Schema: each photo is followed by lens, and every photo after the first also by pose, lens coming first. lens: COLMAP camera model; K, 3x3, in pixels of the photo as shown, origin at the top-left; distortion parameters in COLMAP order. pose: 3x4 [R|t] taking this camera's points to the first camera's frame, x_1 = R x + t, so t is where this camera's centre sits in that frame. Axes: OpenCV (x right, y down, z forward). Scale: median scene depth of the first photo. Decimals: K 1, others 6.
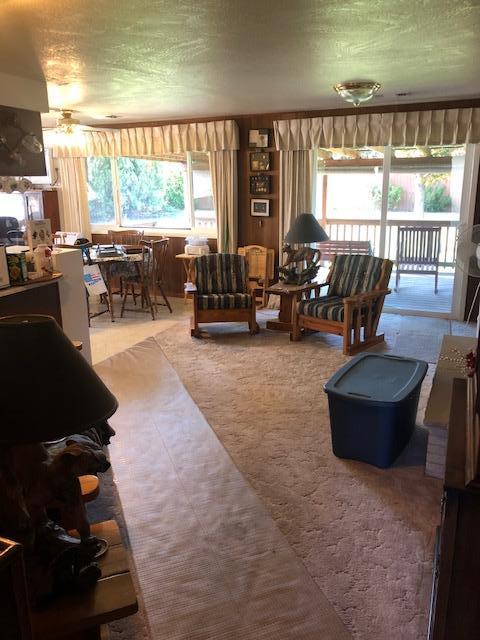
lens RADIAL K [[540.0, 0, 244.3], [0, 540.0, 318.0], [0, 0, 1]] dist [0.041898, -0.025881]
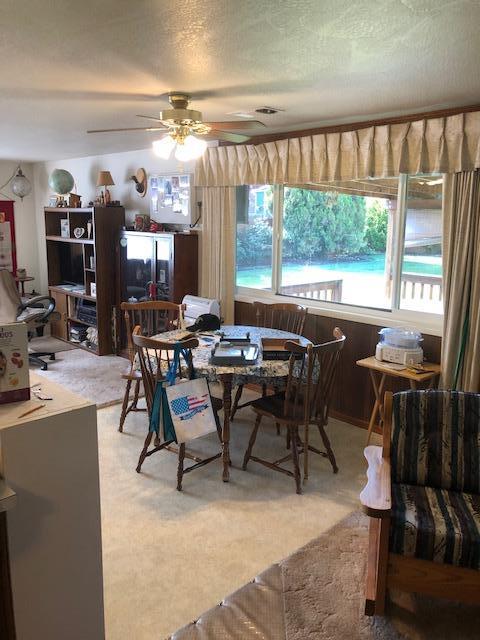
lens RADIAL K [[540.0, 0, 240.9], [0, 540.0, 323.0], [0, 0, 1]] dist [0.041898, -0.025881]
pose [[0.932190, 0.097010, -0.348727, -0.050212], [-0.116958, 0.992464, -0.036556, -0.122112], [0.342553, 0.074863, 0.936511, 0.450886]]
